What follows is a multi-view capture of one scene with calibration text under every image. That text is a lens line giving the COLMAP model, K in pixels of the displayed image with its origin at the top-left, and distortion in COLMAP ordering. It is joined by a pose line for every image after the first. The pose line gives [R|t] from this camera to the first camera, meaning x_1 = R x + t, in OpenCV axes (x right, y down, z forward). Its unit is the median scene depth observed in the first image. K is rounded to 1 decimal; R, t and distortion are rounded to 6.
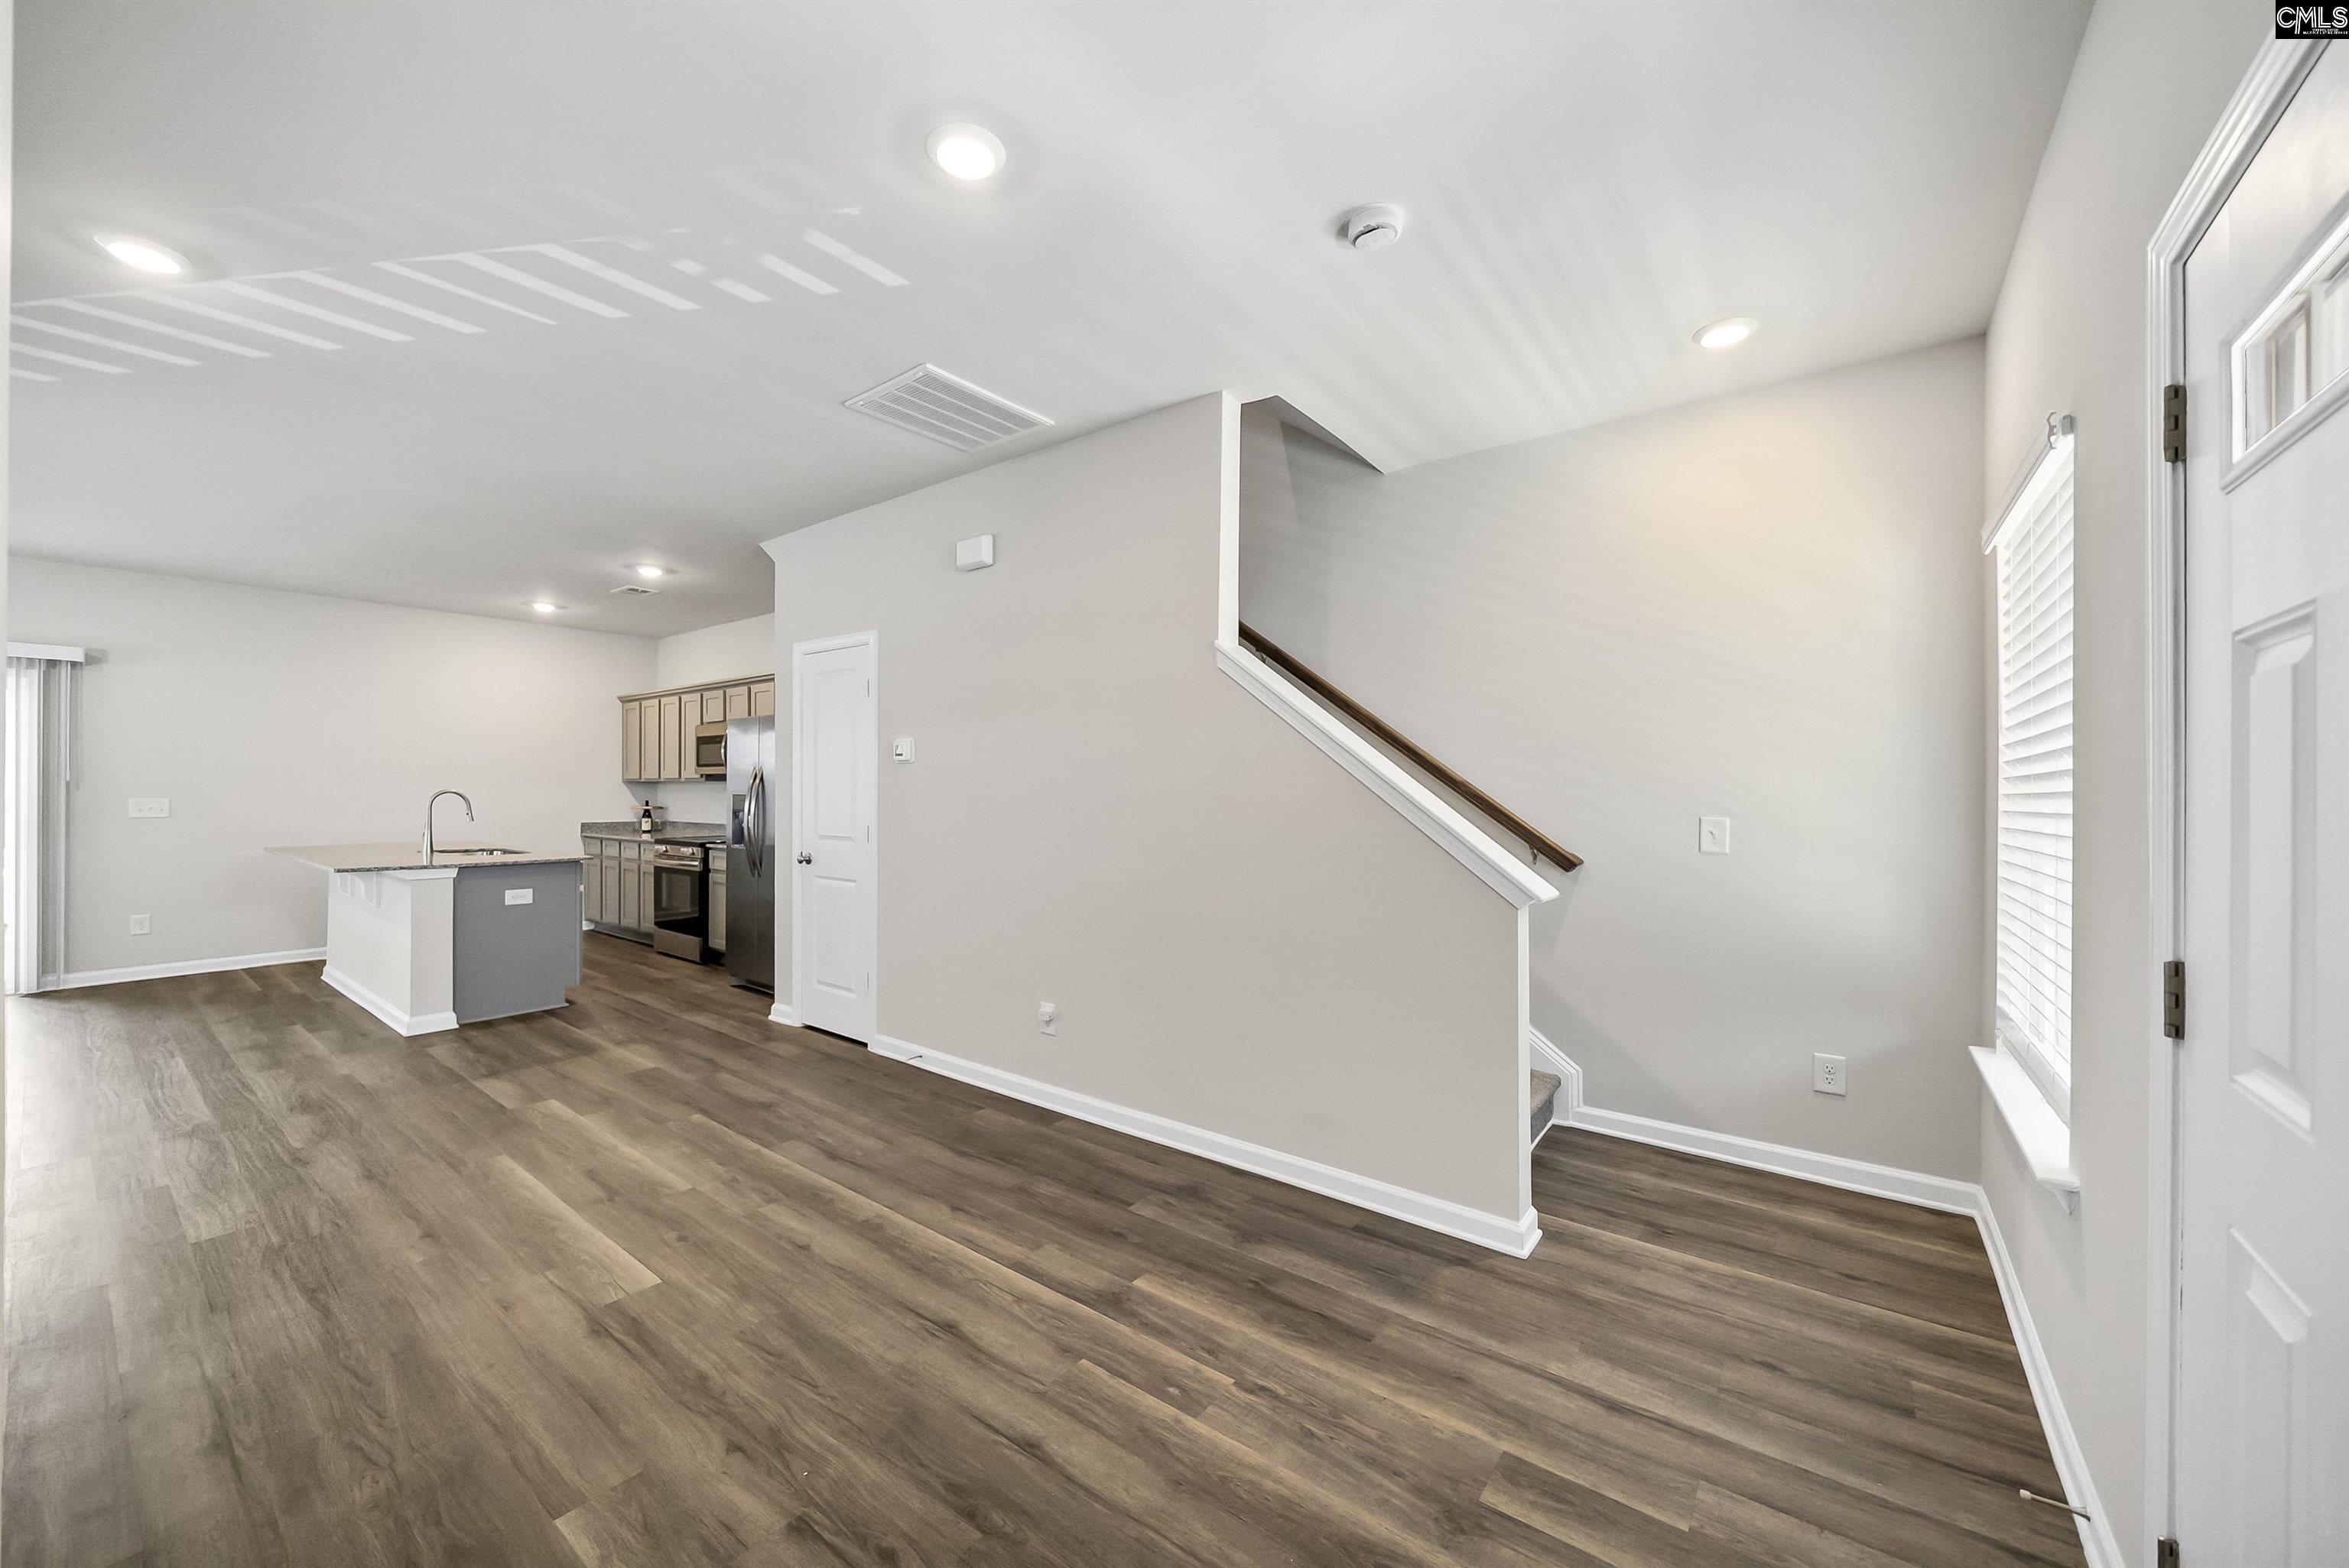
lens RADIAL K [[847.5, 0, 1249.4], [0, 847.5, 788.2], [0, 0, 1]] dist [-0.000356, -0.000099]
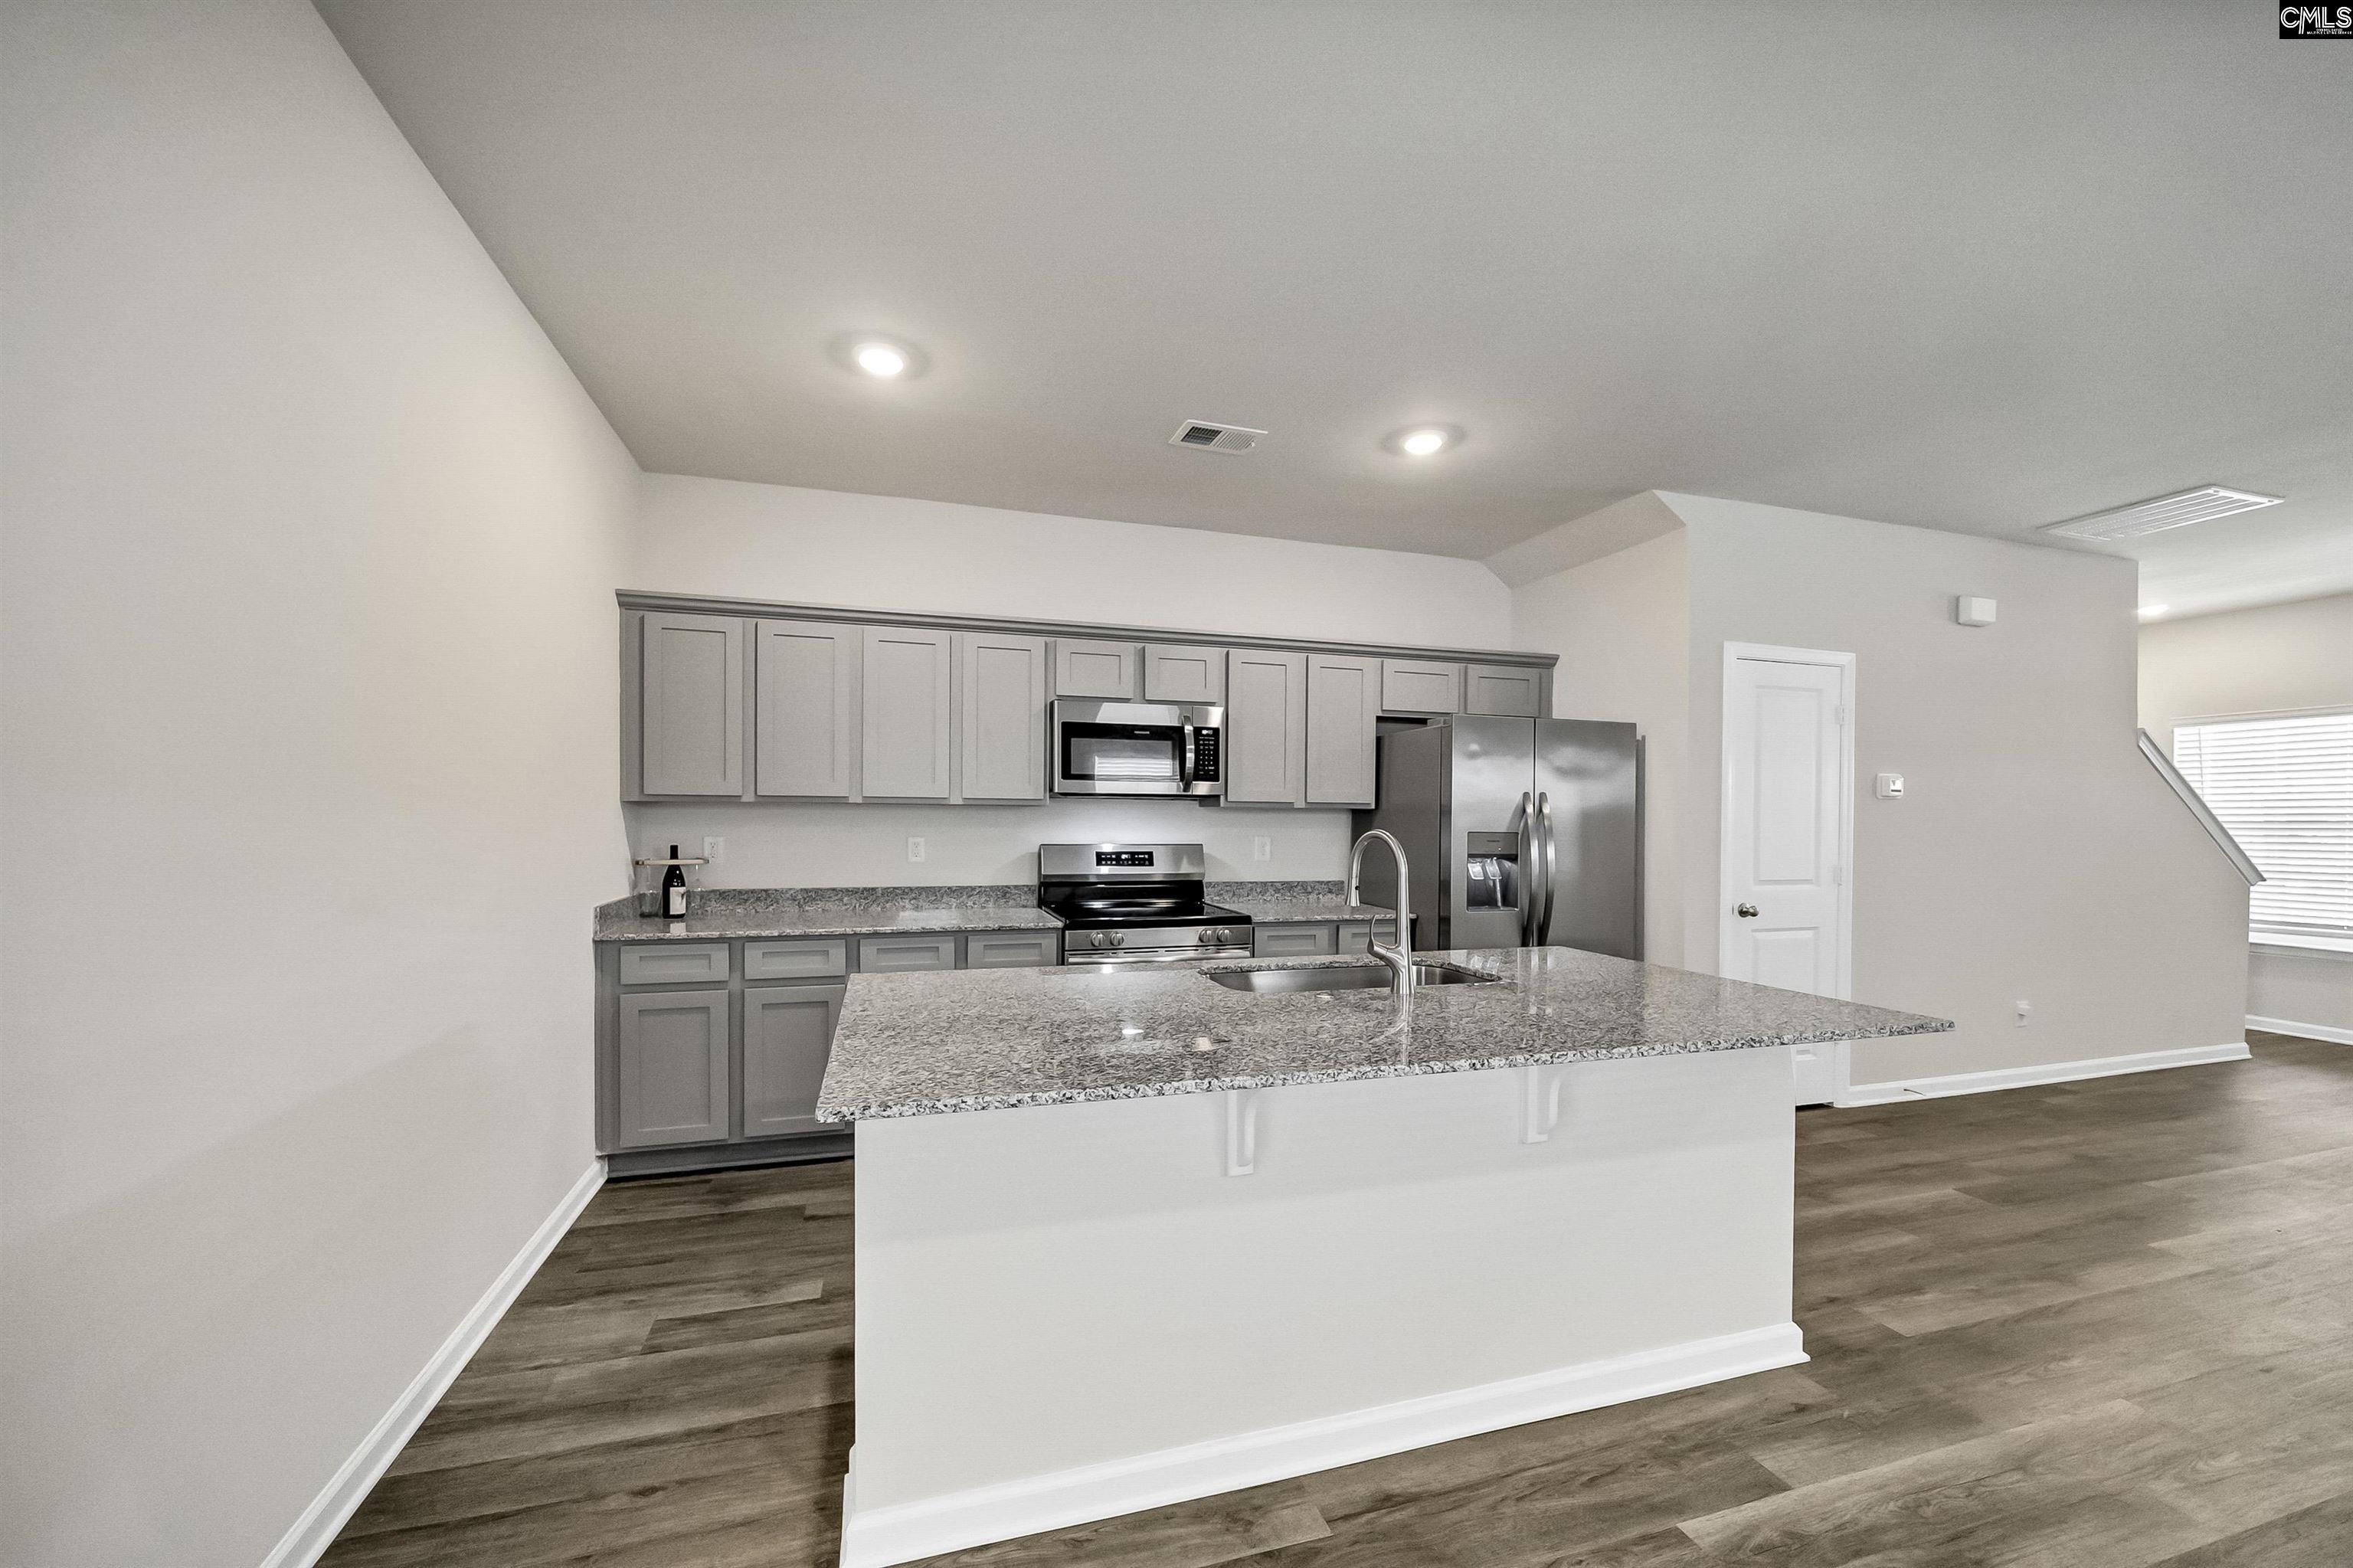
lens RADIAL K [[804.0, 0, 1144.1], [0, 804.0, 815.8], [0, 0, 1]] dist [-0.001482, -0.000073]
pose [[0.640284, 0.003436, 0.768130, -1.680391], [-0.006281, 0.999980, 0.000762, -0.004436], [-0.768112, -0.005312, 0.640293, 1.070087]]
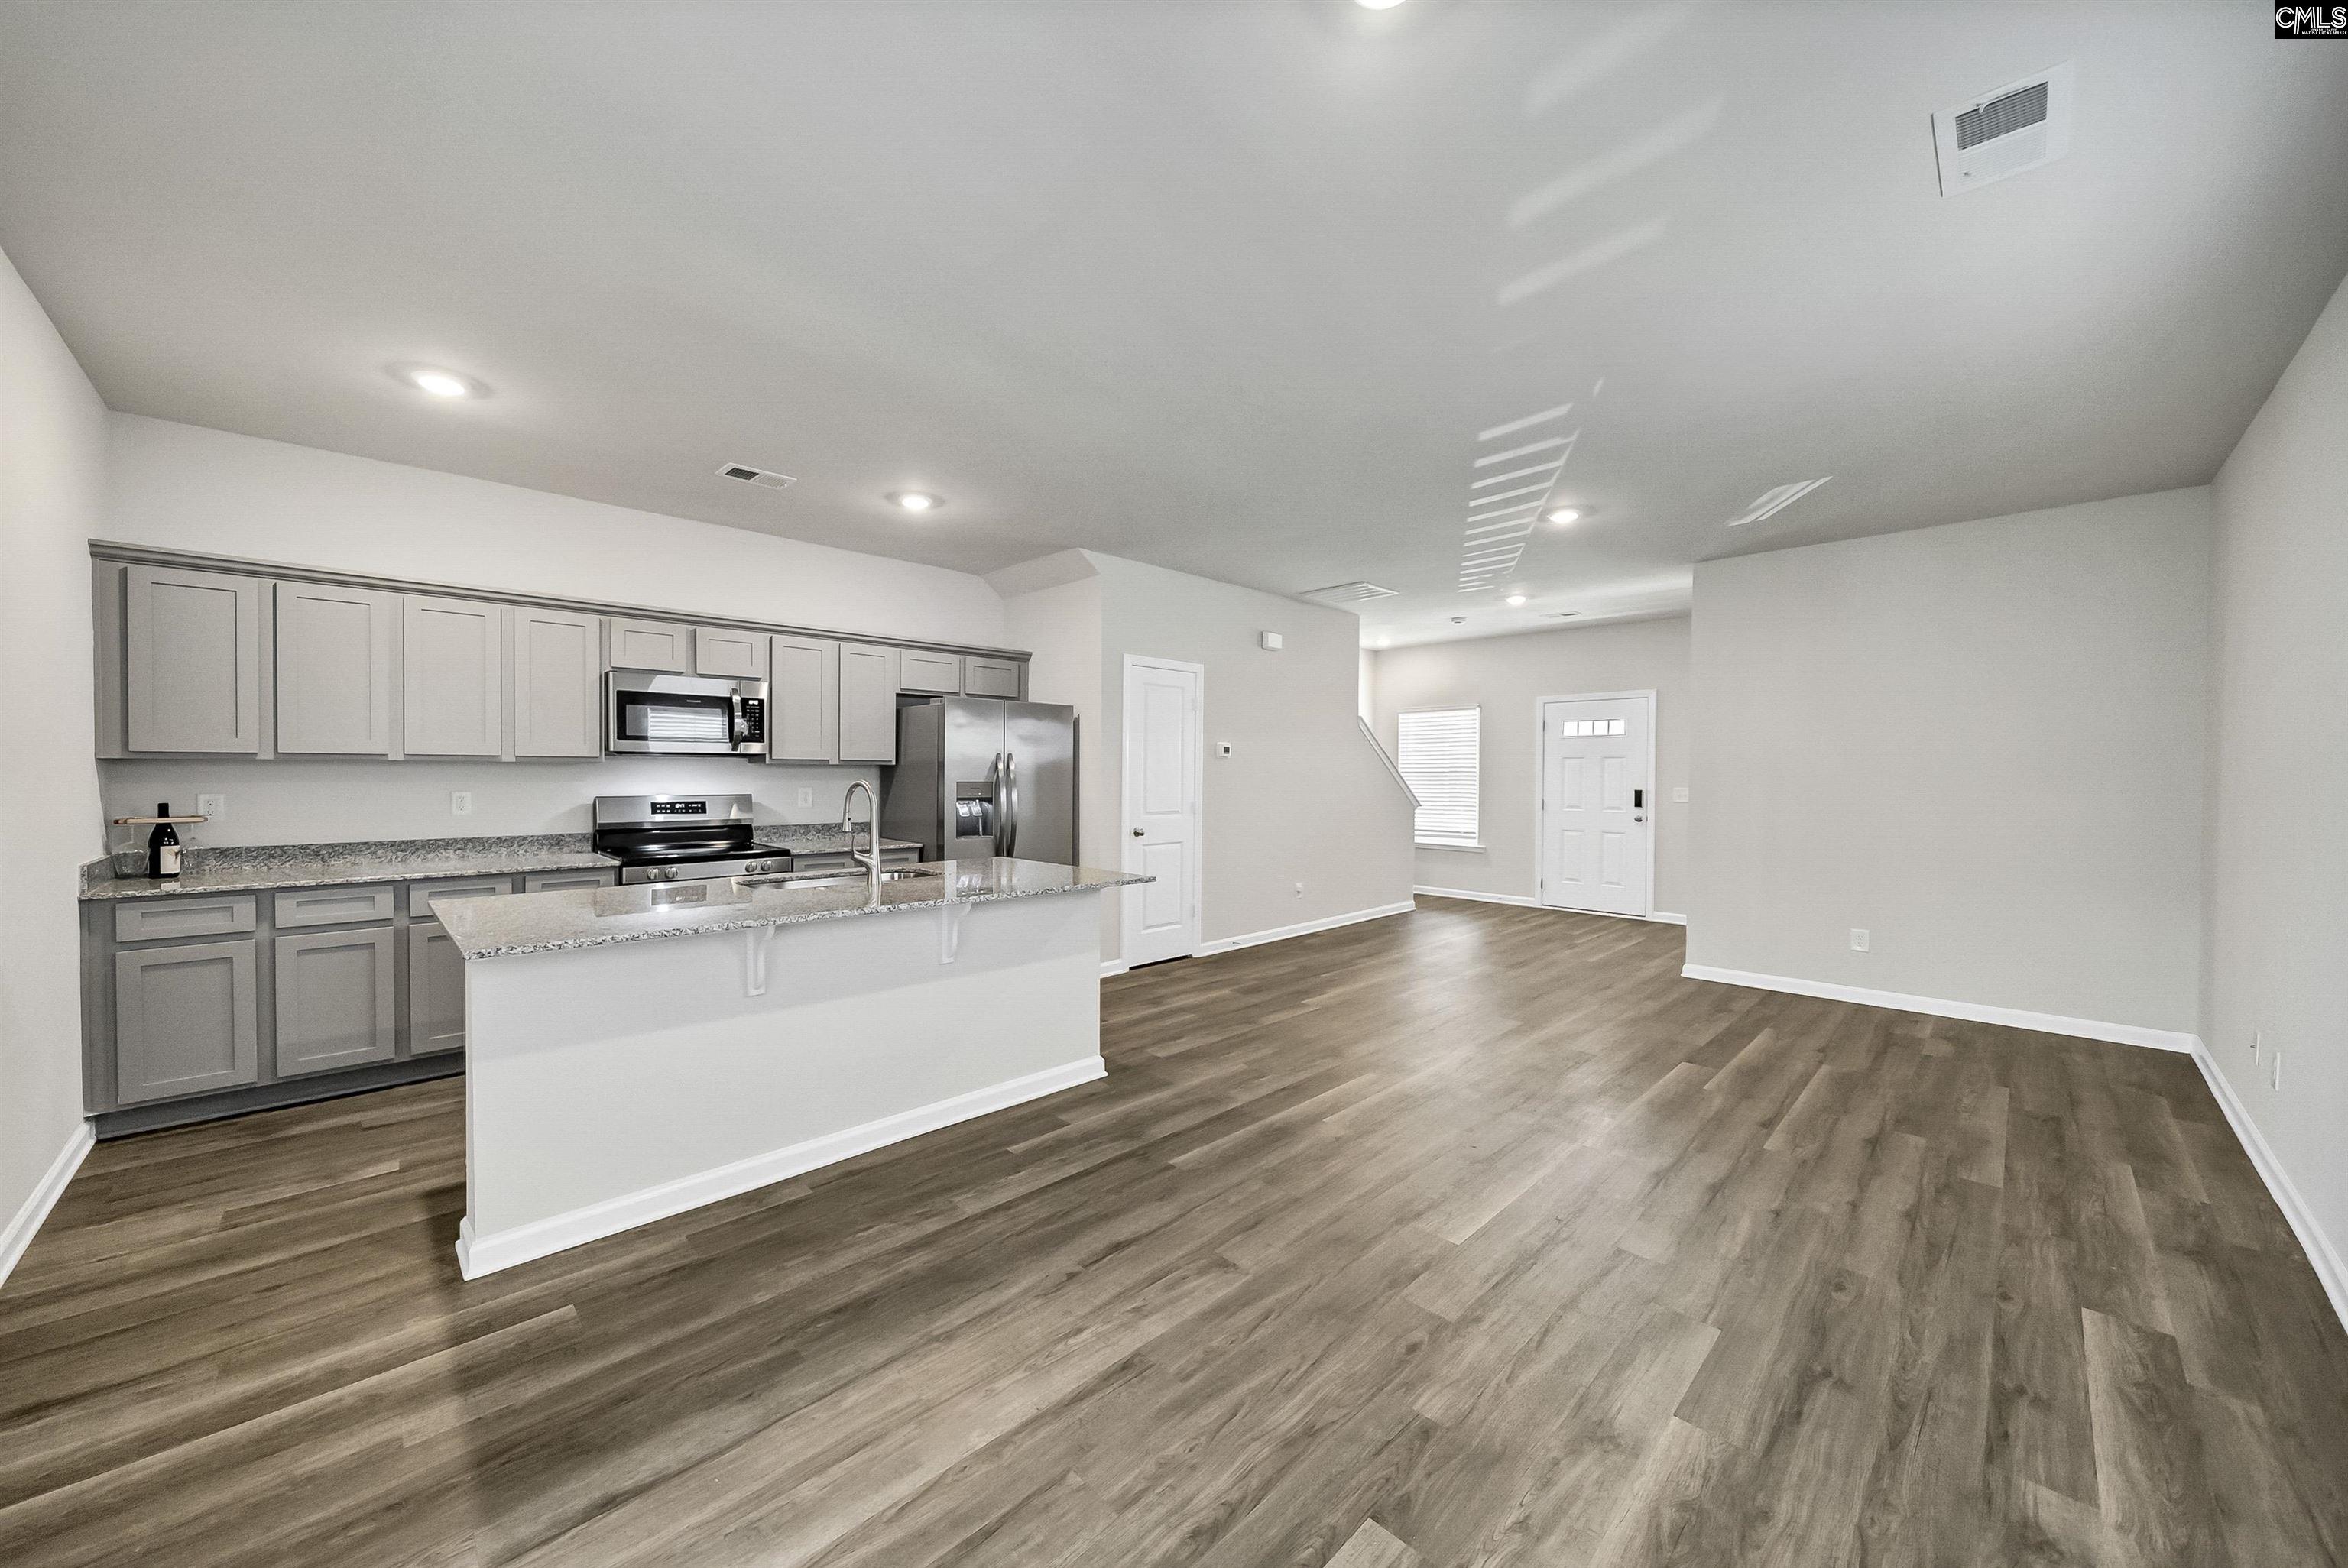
lens RADIAL K [[797.3, 0, 1080.7], [0, 797.3, 777.3], [0, 0, 1]] dist [-0.005155, 0.000102]
pose [[0.254621, -0.007992, 0.967008, -1.879535], [-0.002916, 0.999955, 0.009032, -0.006408], [-0.967036, -0.005119, 0.254587, 0.886135]]
